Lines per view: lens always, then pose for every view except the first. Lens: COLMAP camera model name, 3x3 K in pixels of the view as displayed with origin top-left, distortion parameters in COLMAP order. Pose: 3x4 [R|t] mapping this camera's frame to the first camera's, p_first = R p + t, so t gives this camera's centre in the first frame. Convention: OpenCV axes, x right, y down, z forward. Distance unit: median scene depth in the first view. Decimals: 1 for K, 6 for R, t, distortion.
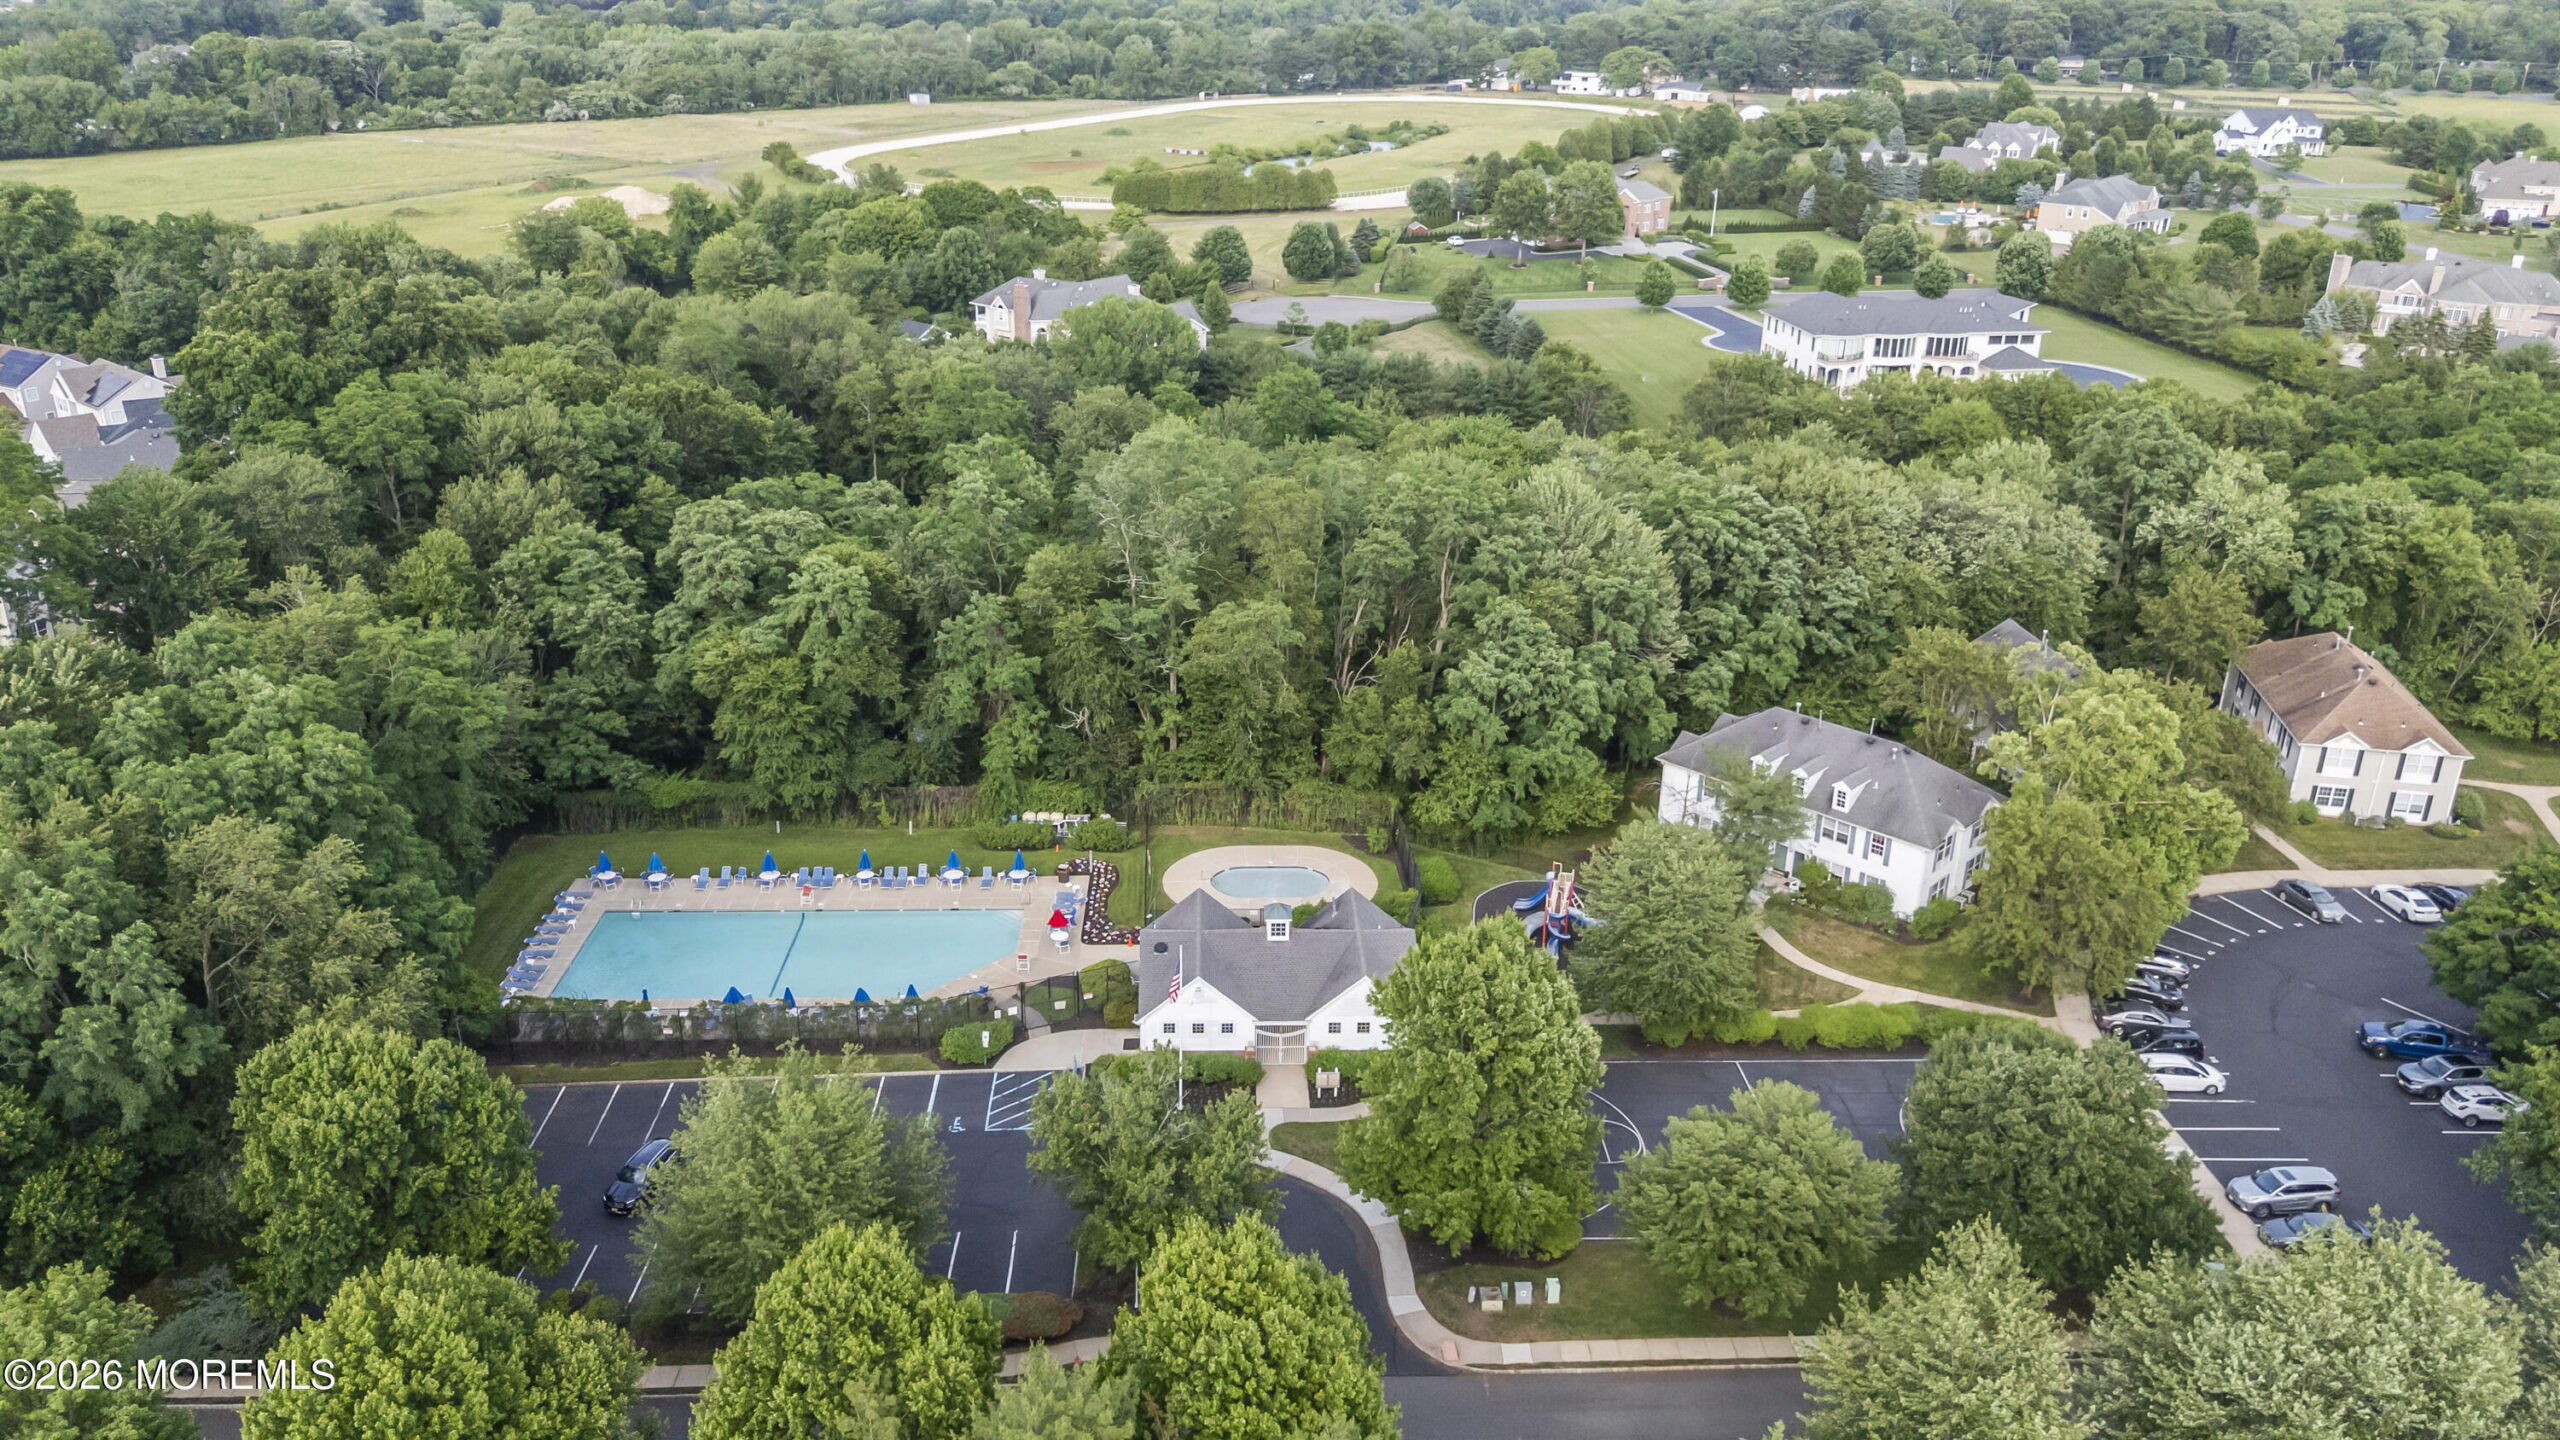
lens RADIAL K [[1871.9, 0, 1272.3], [0, 1871.9, 730.7], [0, 0, 1]] dist [0.072861, -0.066634]
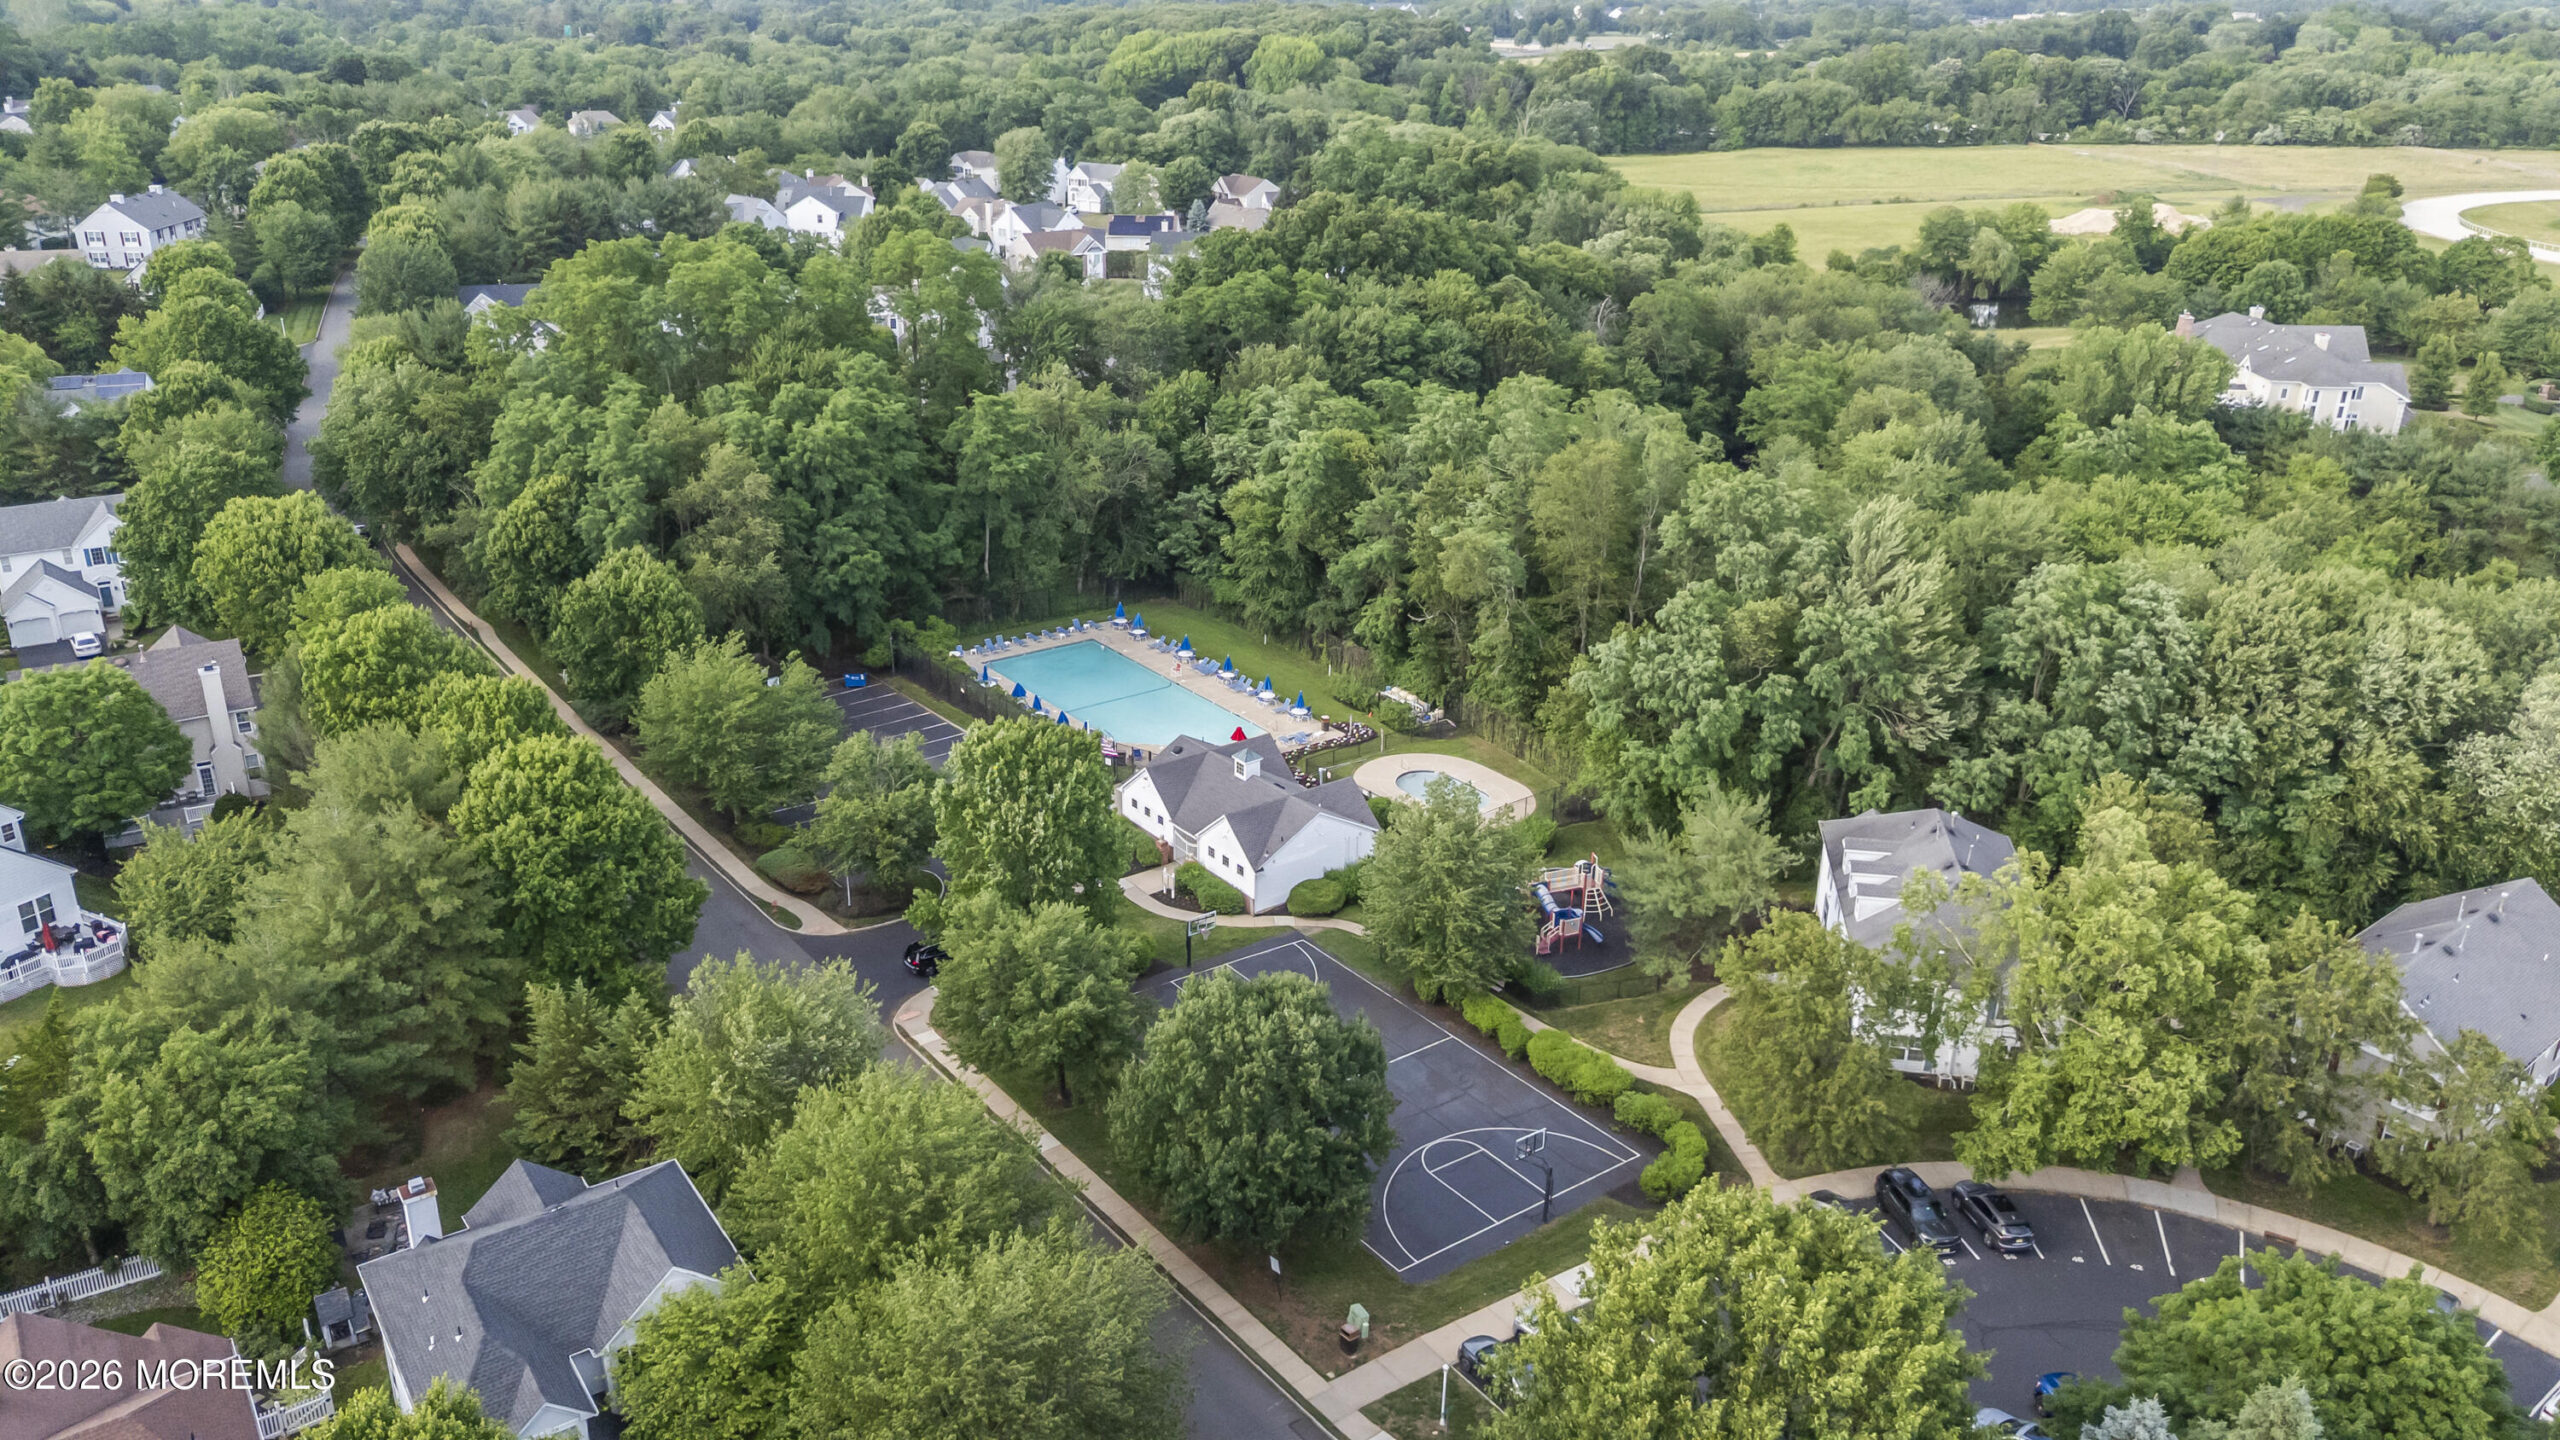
lens RADIAL K [[1871.9, 0, 1272.3], [0, 1871.9, 730.7], [0, 0, 1]] dist [0.072861, -0.066634]
pose [[0.575987, 0.307416, -0.757452, 0.739518], [-0.317972, 0.937878, 0.138847, -0.070061], [0.753082, 0.160875, 0.637956, 0.217954]]
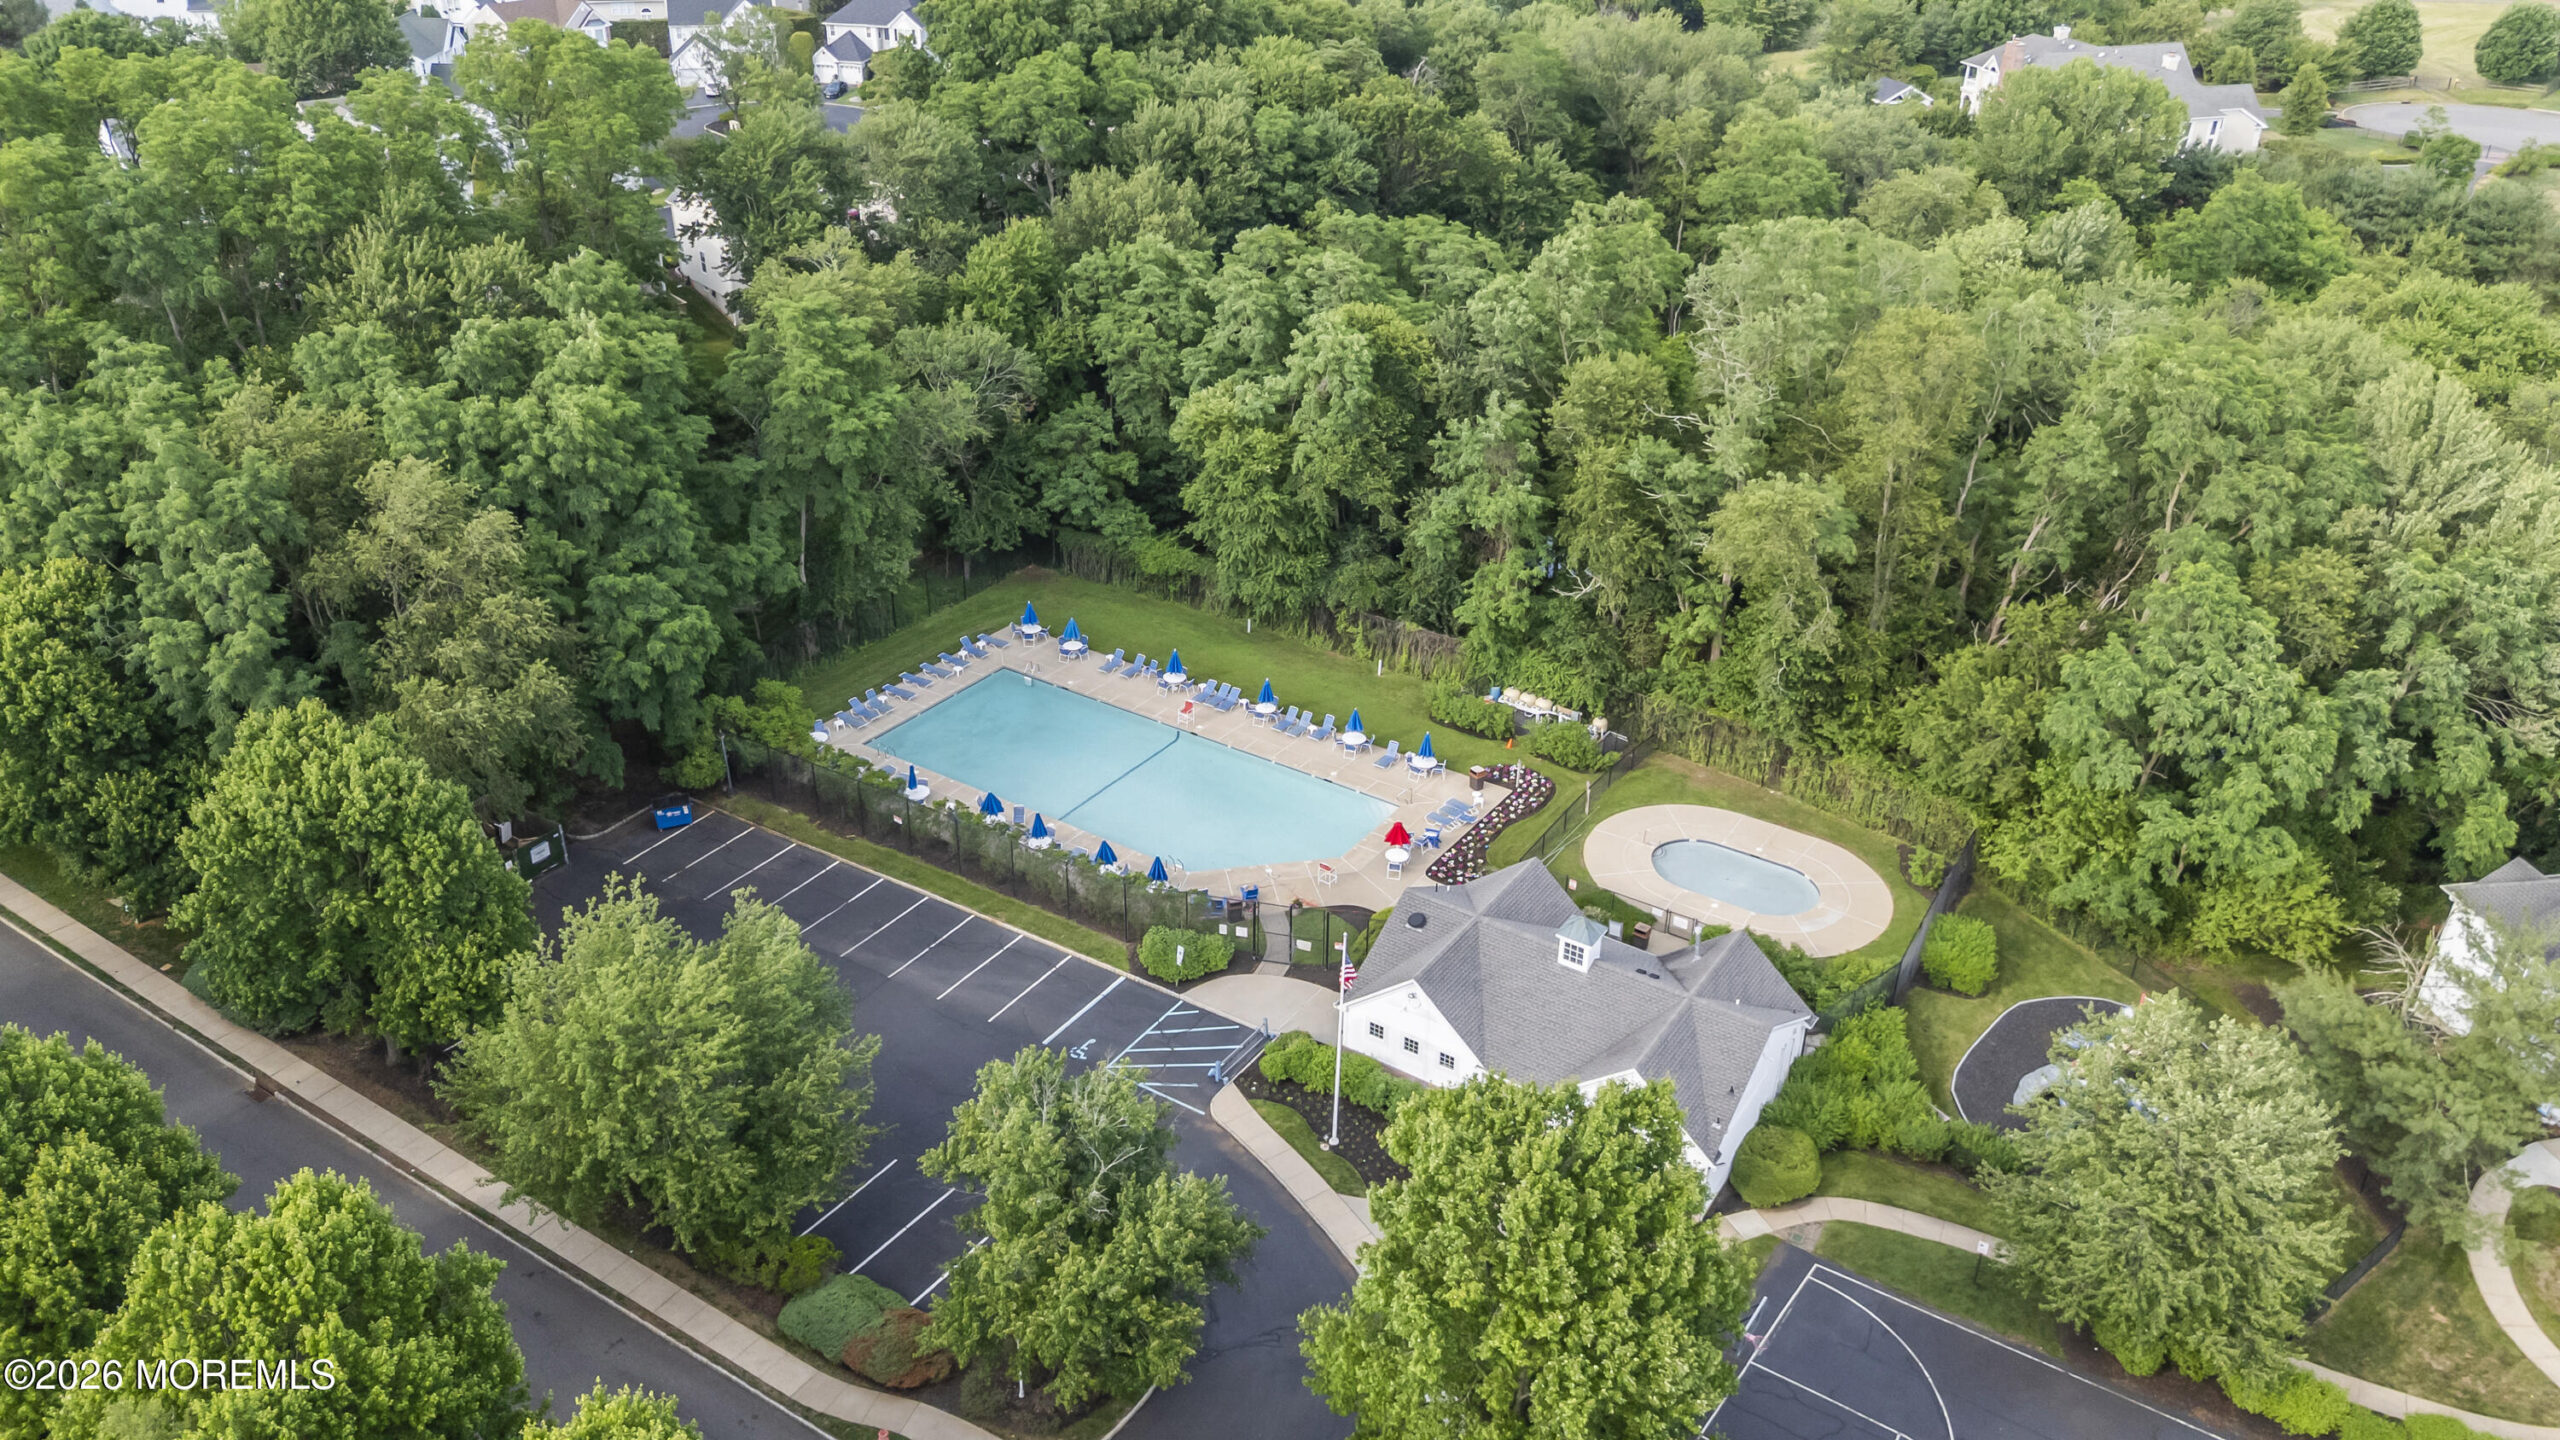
lens RADIAL K [[1871.9, 0, 1272.3], [0, 1871.9, 730.7], [0, 0, 1]] dist [0.072861, -0.066634]
pose [[0.813333, 0.284320, -0.507593, 0.198878], [-0.225700, 0.958324, 0.175143, -0.056522], [0.536235, -0.027886, 0.843608, 0.297107]]
